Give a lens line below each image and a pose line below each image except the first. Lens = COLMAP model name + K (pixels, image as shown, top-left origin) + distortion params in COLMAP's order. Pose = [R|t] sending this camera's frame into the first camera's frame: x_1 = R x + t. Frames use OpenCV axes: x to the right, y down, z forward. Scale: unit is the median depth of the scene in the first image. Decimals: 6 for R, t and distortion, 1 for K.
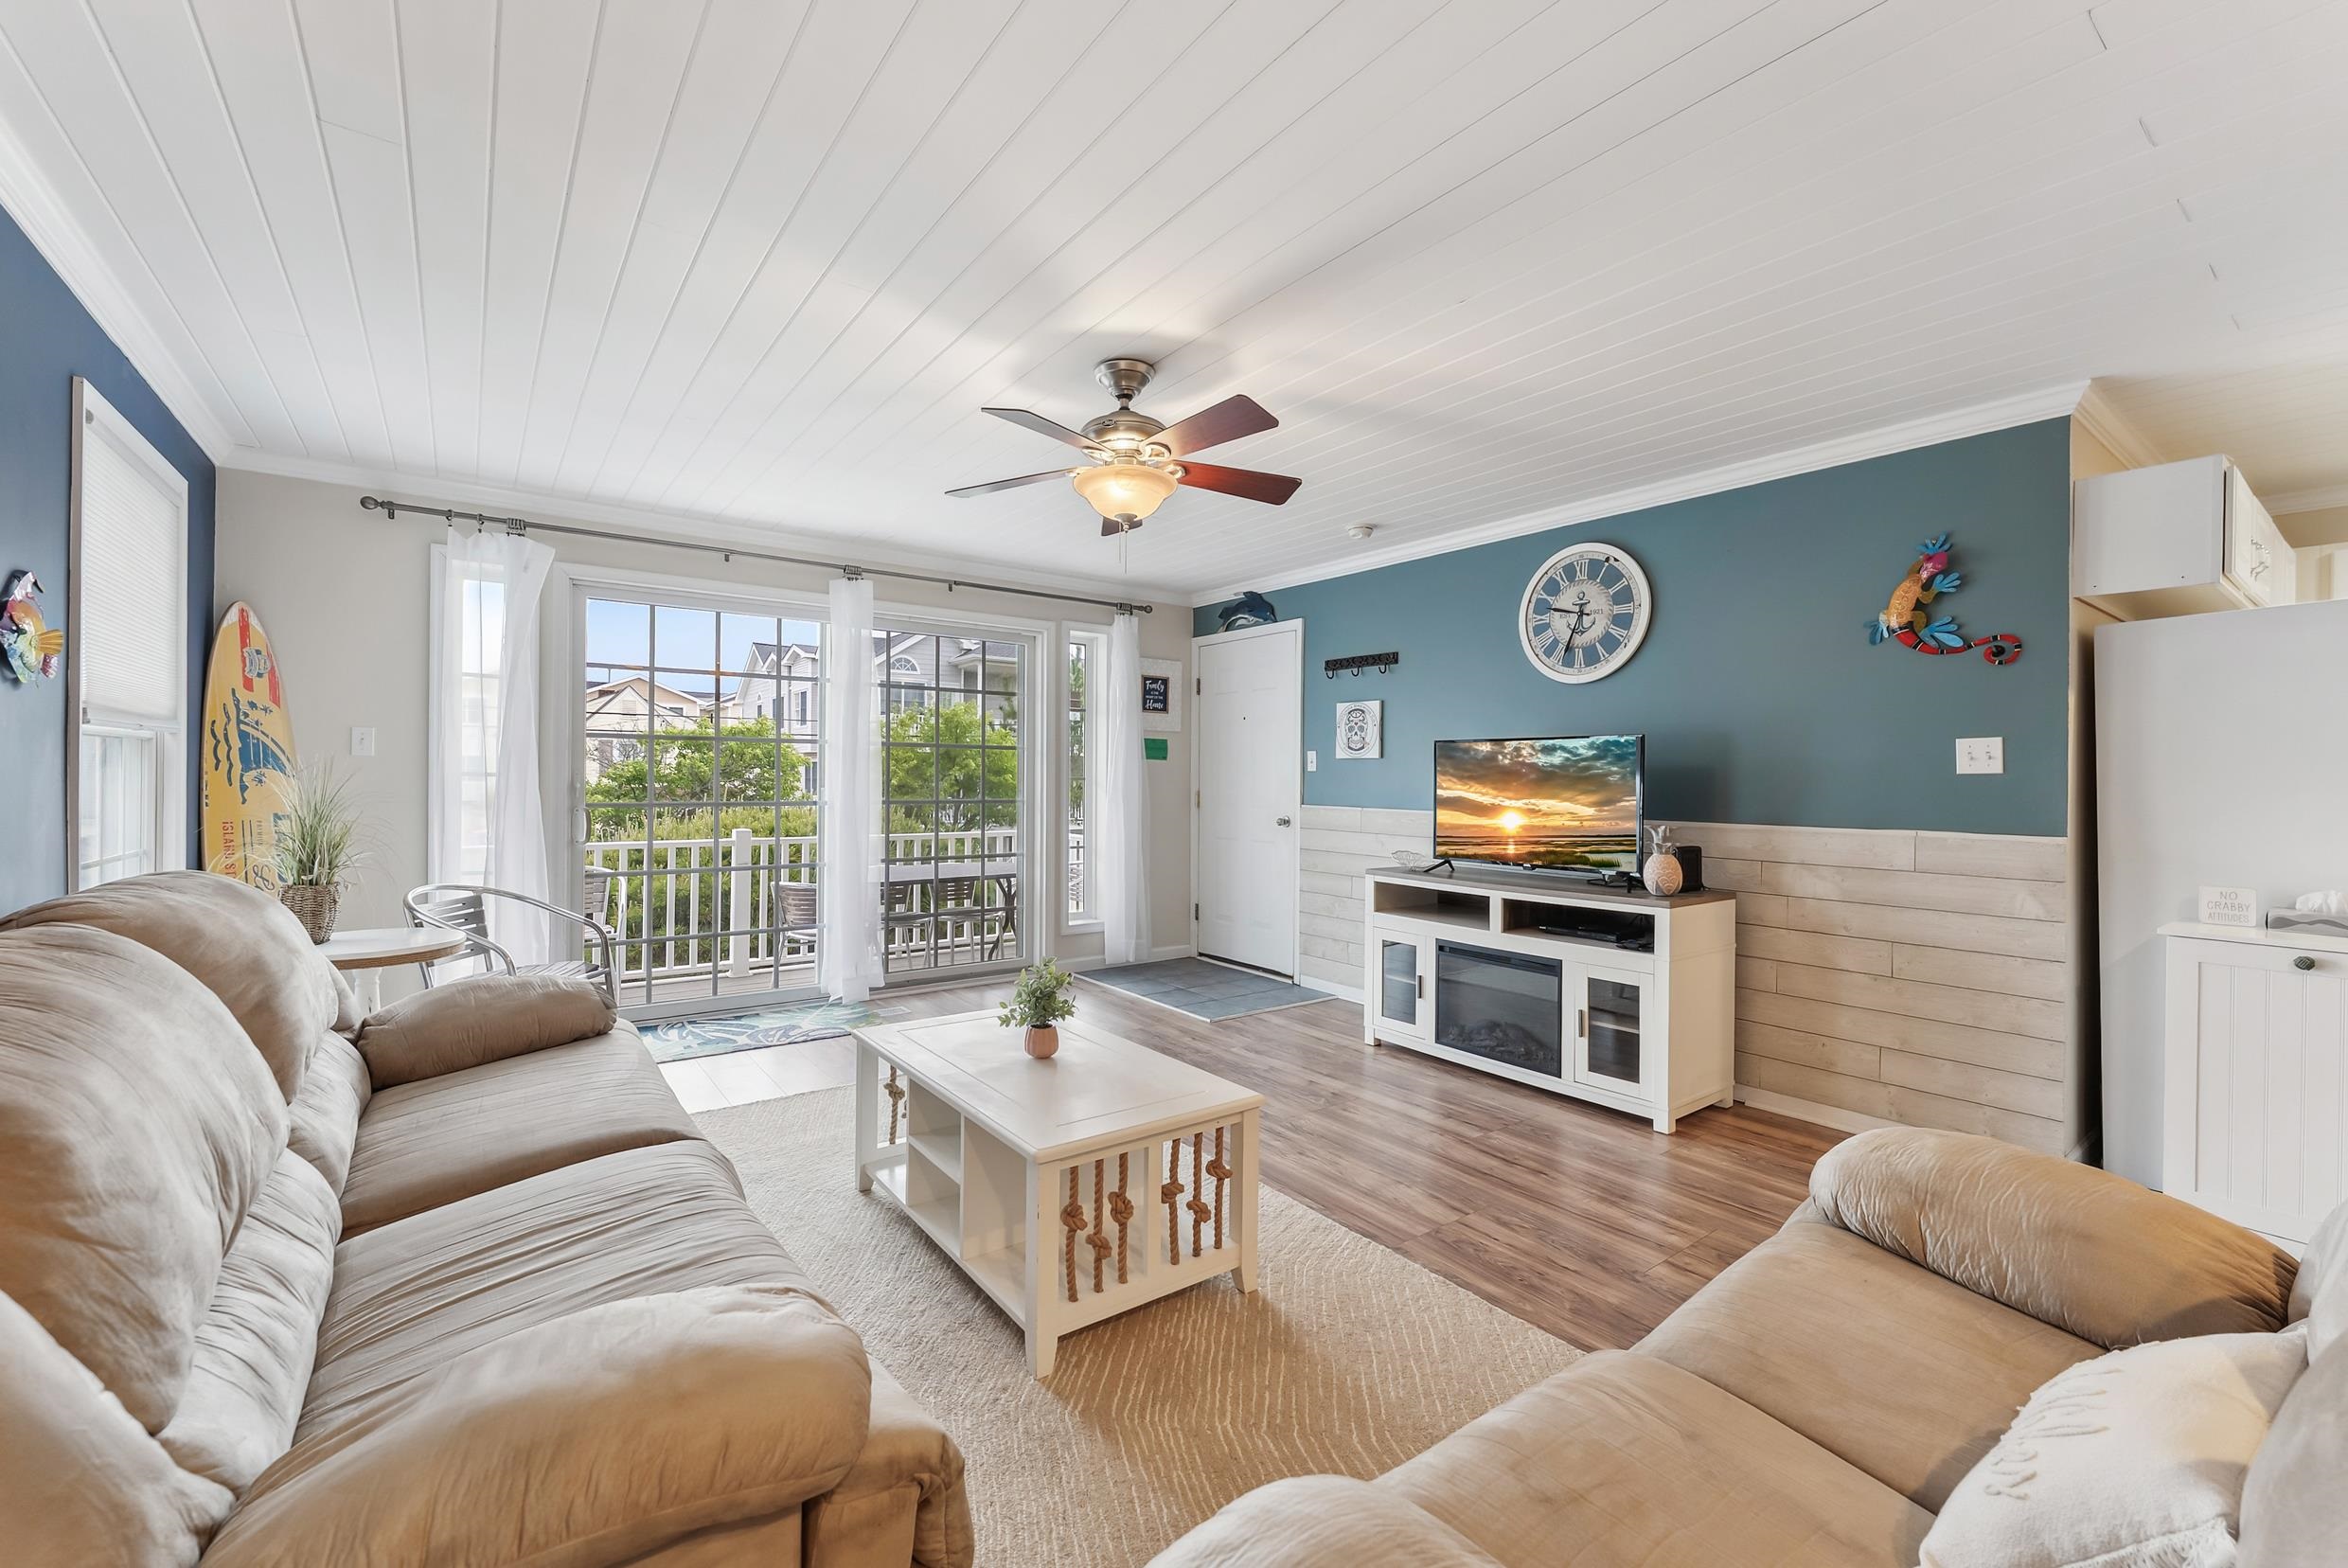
lens RADIAL K [[963.1, 0, 1172.3], [0, 963.1, 780.8], [0, 0, 1]] dist [0.002217, 0.000227]
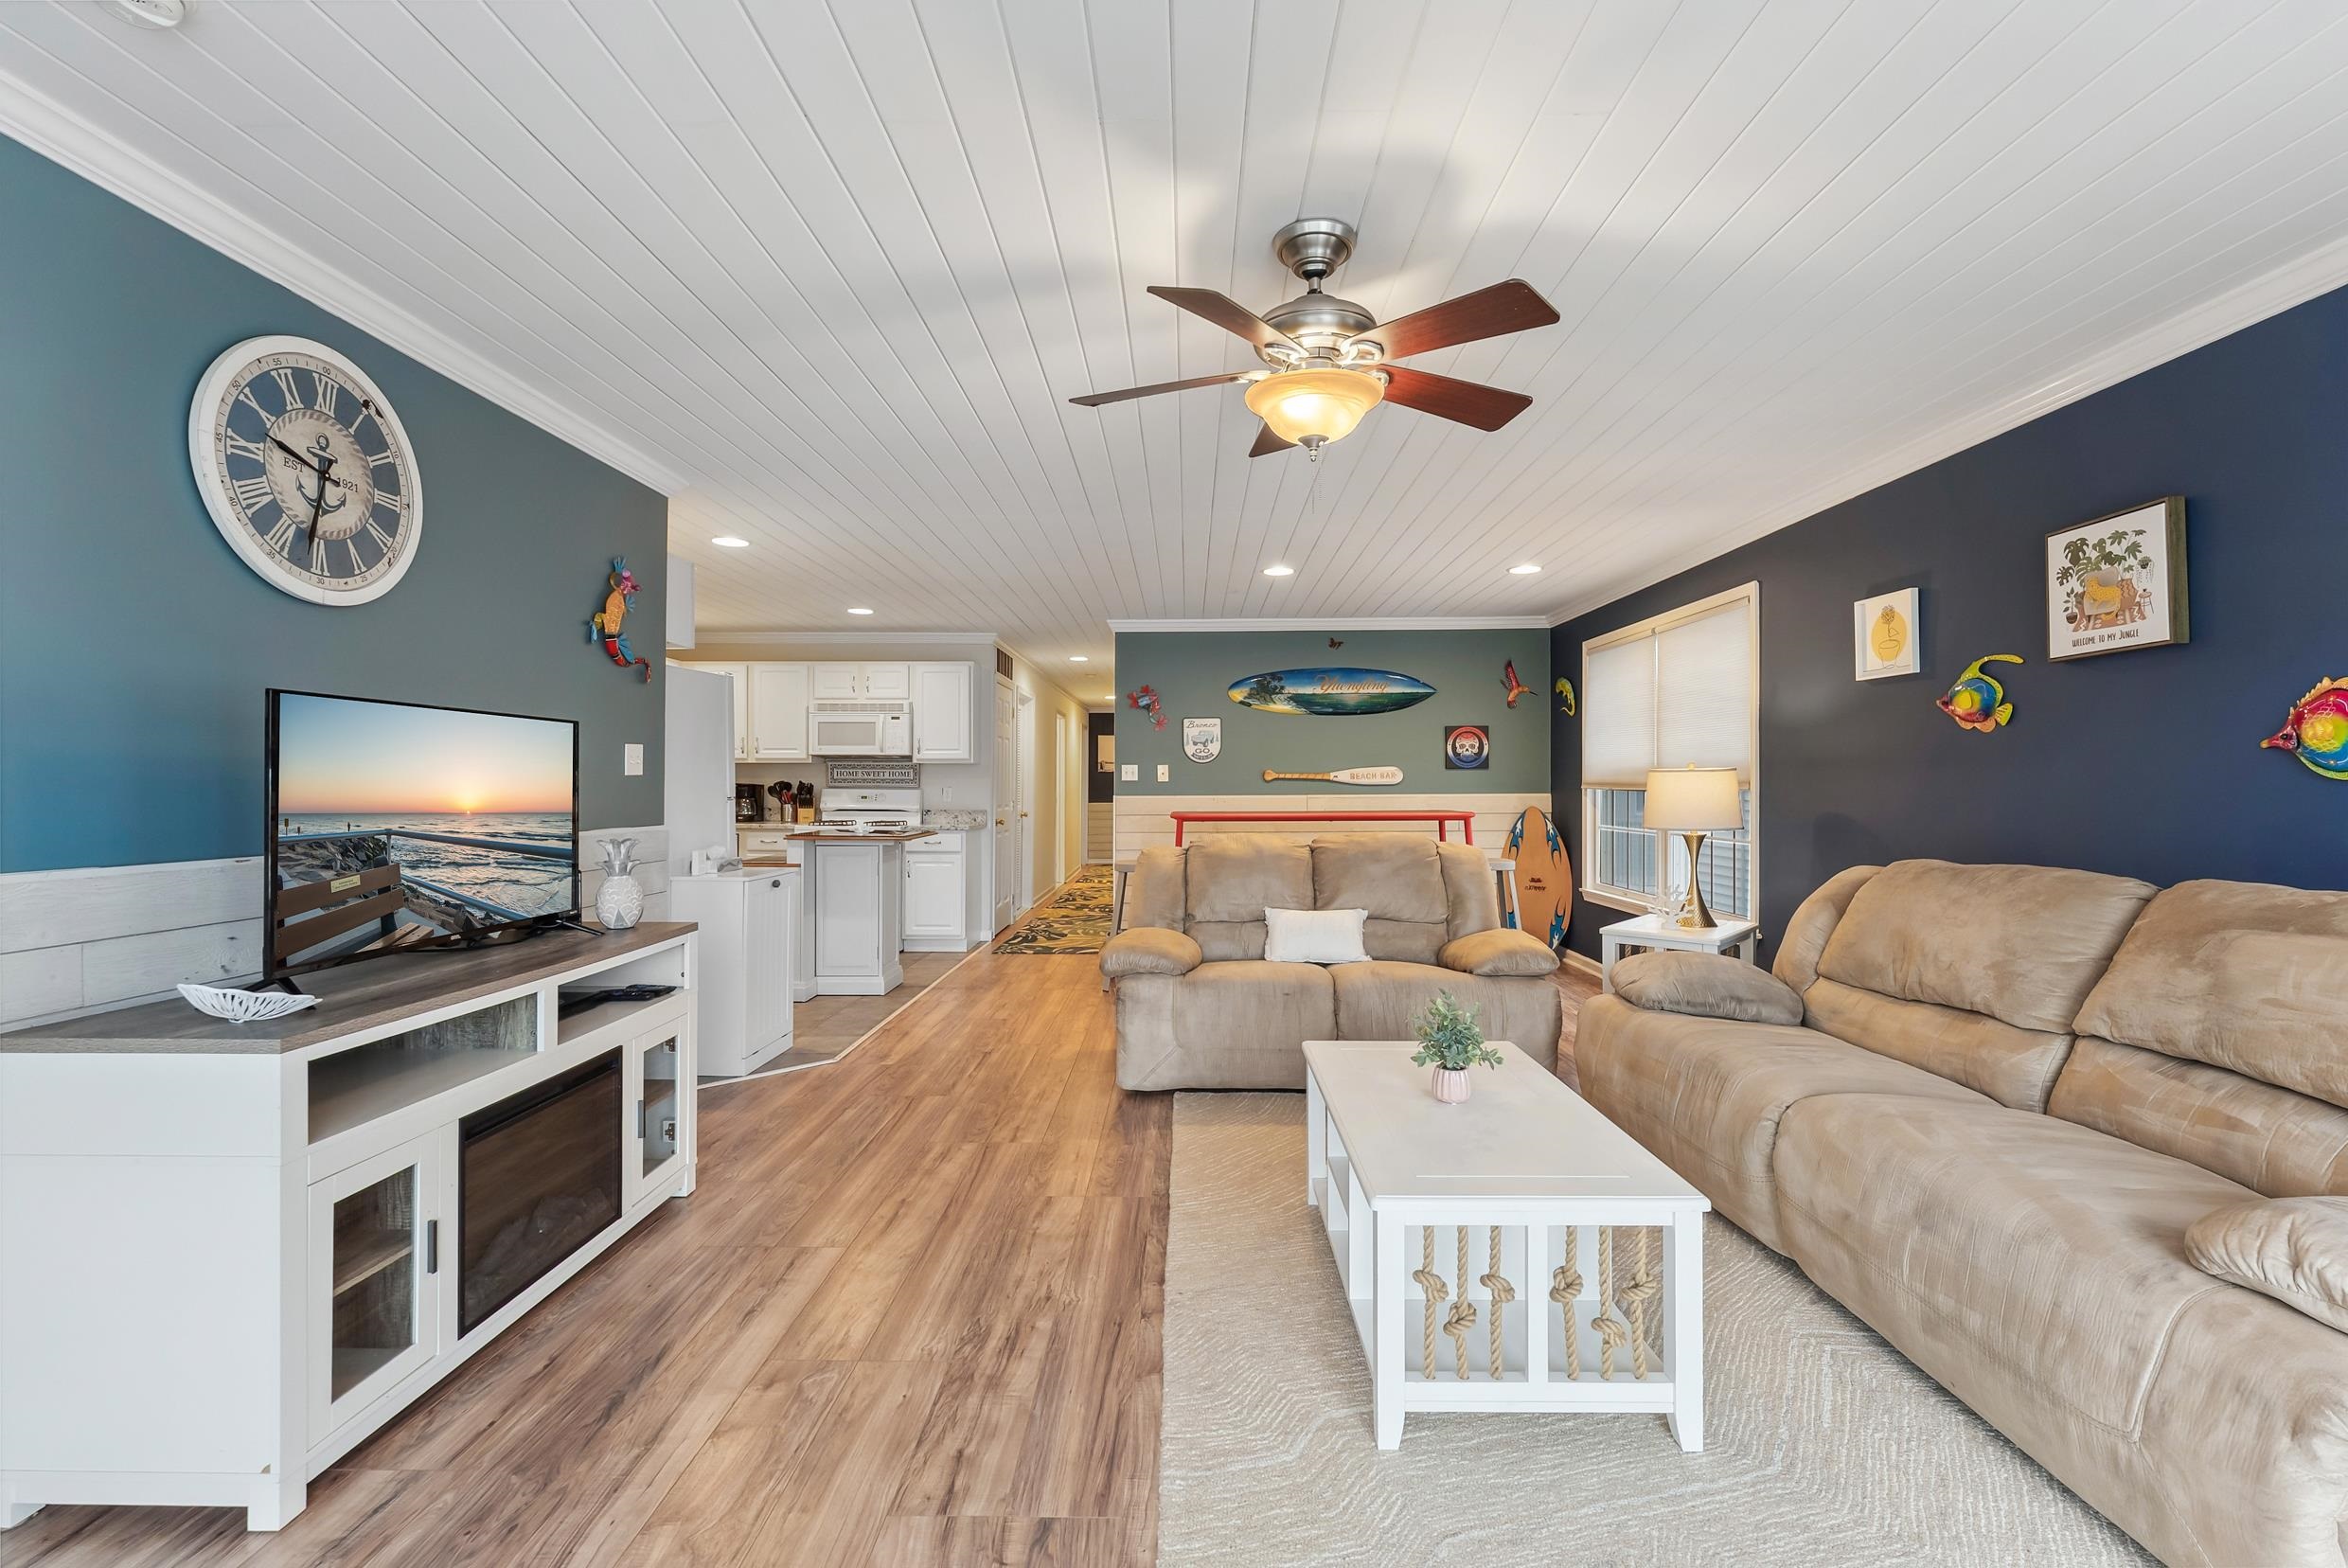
lens RADIAL K [[994.3, 0, 1176.6], [0, 994.3, 778.9], [0, 0, 1]] dist [-0.002682, 0.000340]
pose [[-0.794438, -0.007035, 0.607305, -0.308953], [-0.006556, 0.999974, 0.003008, -0.007802], [-0.607310, -0.001591, -0.794463, 1.196098]]
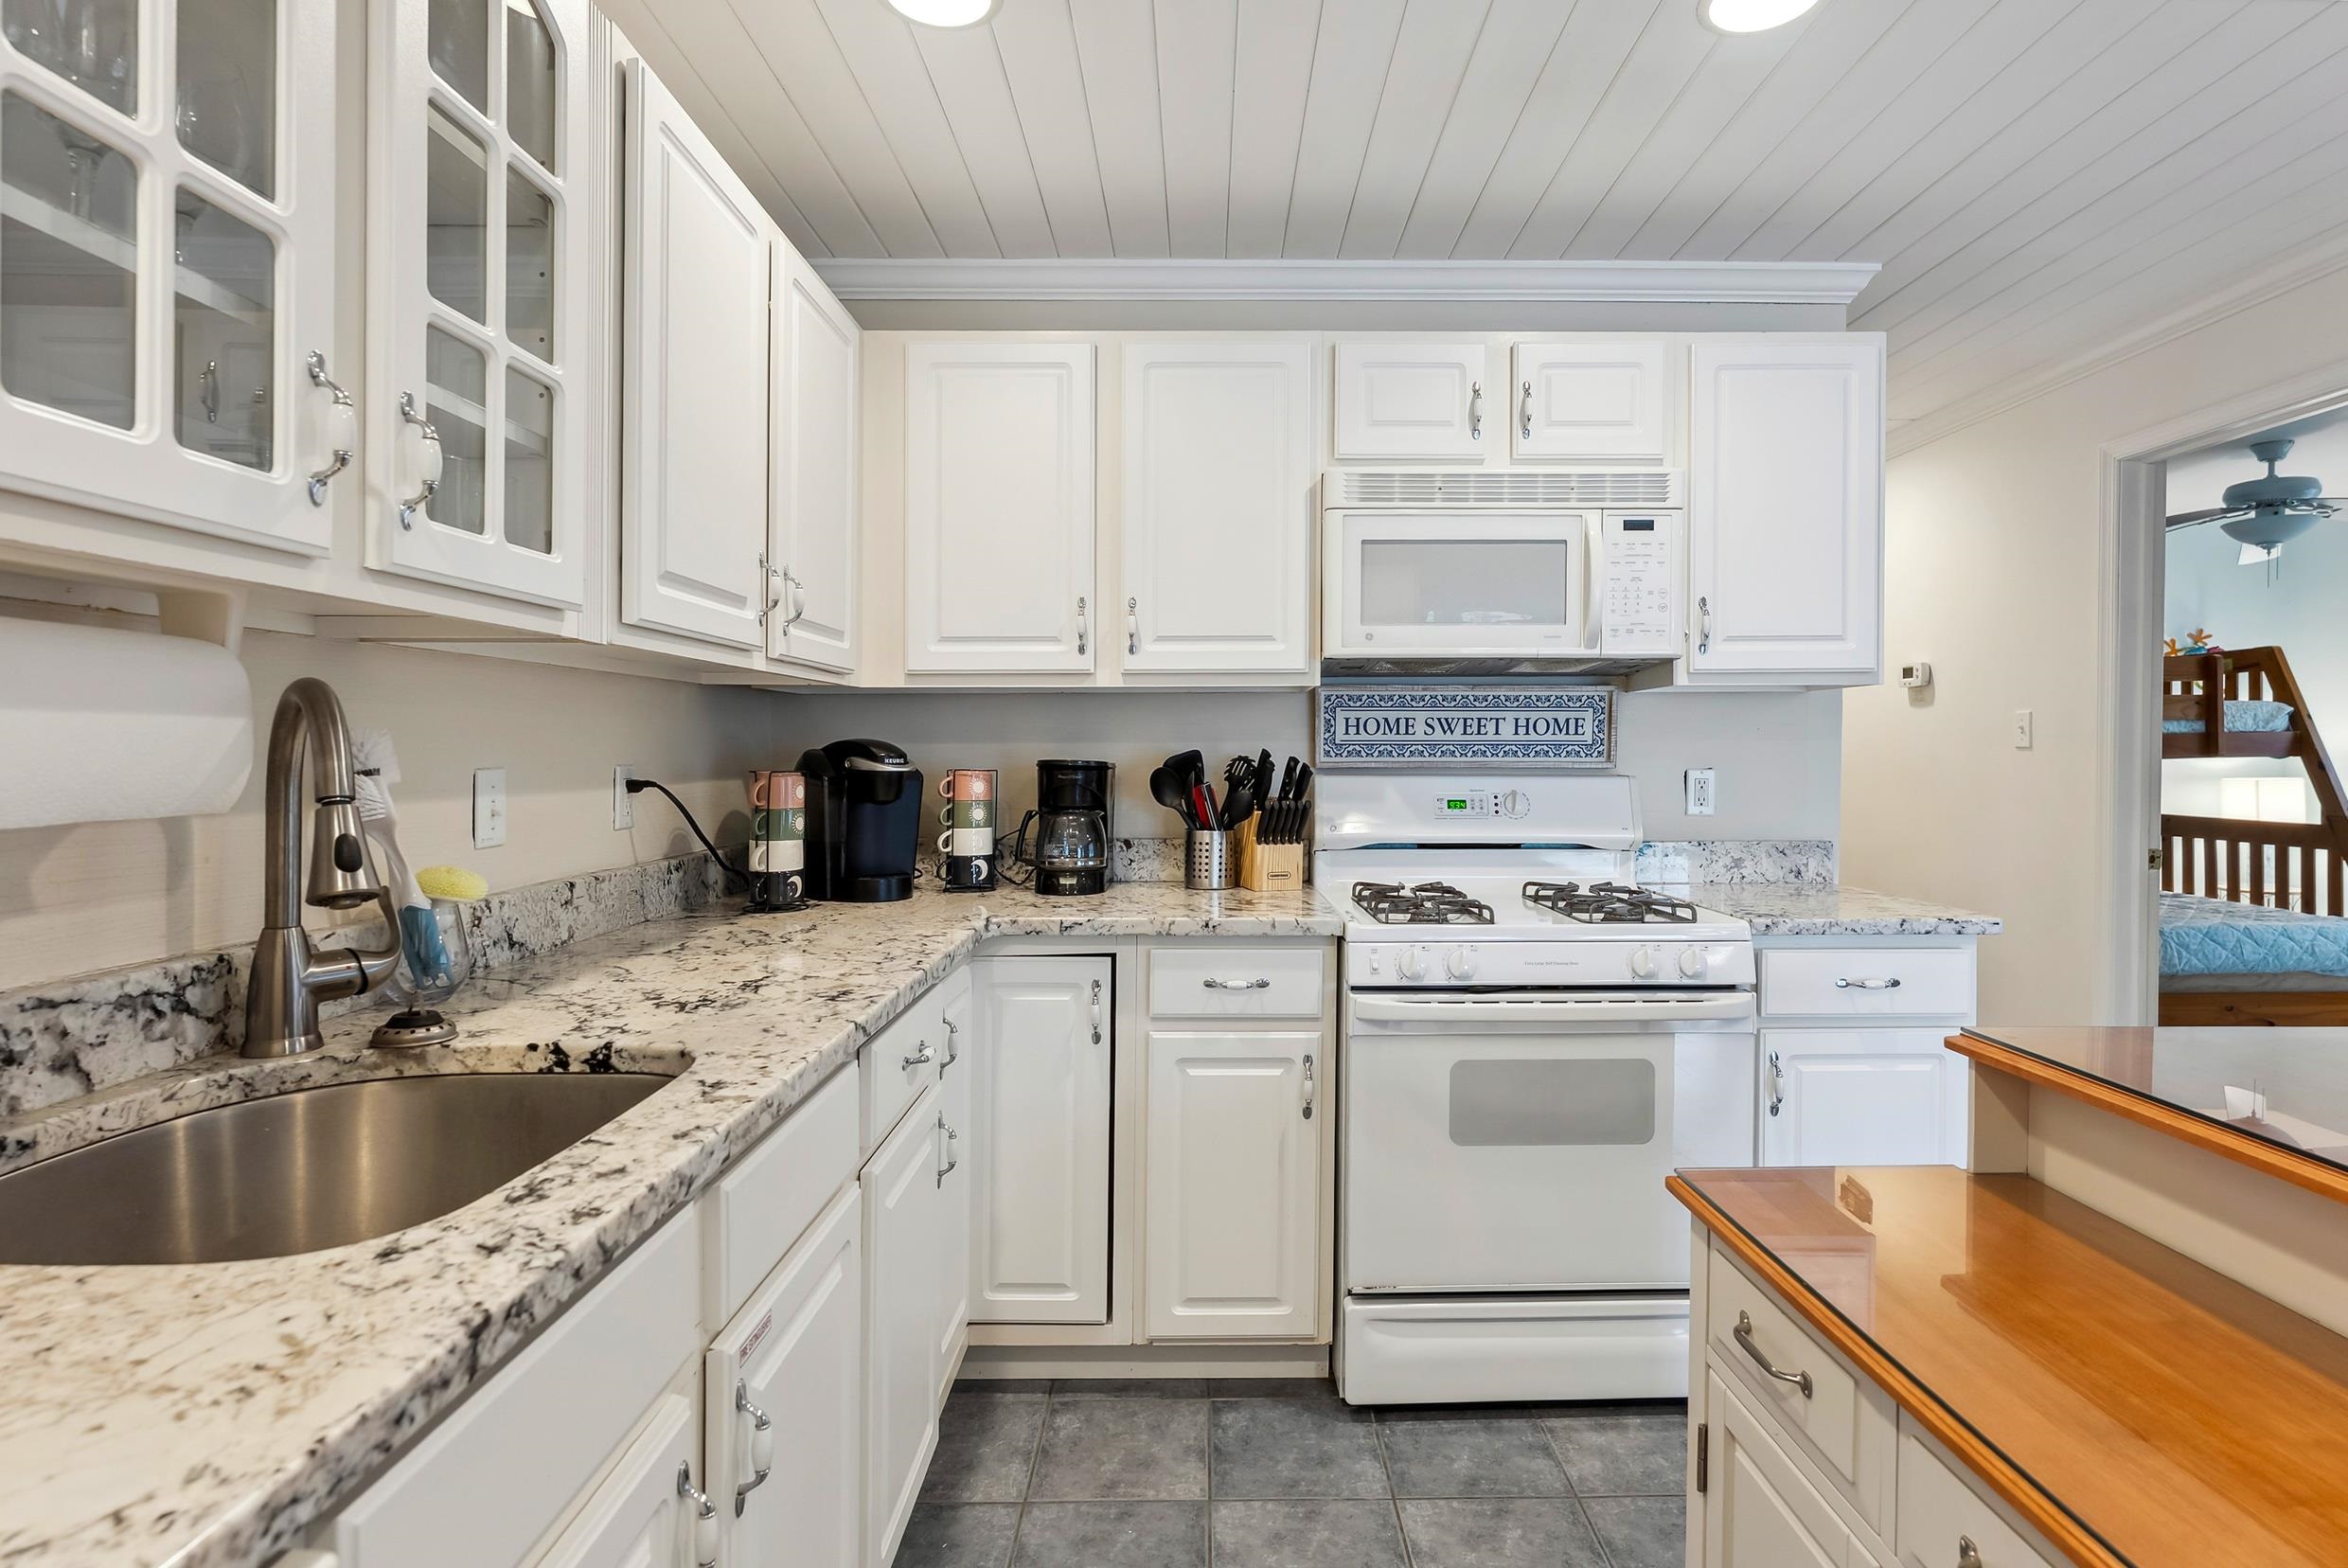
lens RADIAL K [[1158.6, 0, 1254.6], [0, 1158.6, 764.0], [0, 0, 1]] dist [0.000996, 0.000469]
pose [[-0.811146, -0.015083, 0.584649, 1.059598], [-0.003326, 0.999770, 0.021178, 0.000862], [-0.584834, 0.015234, -0.811010, 0.647415]]
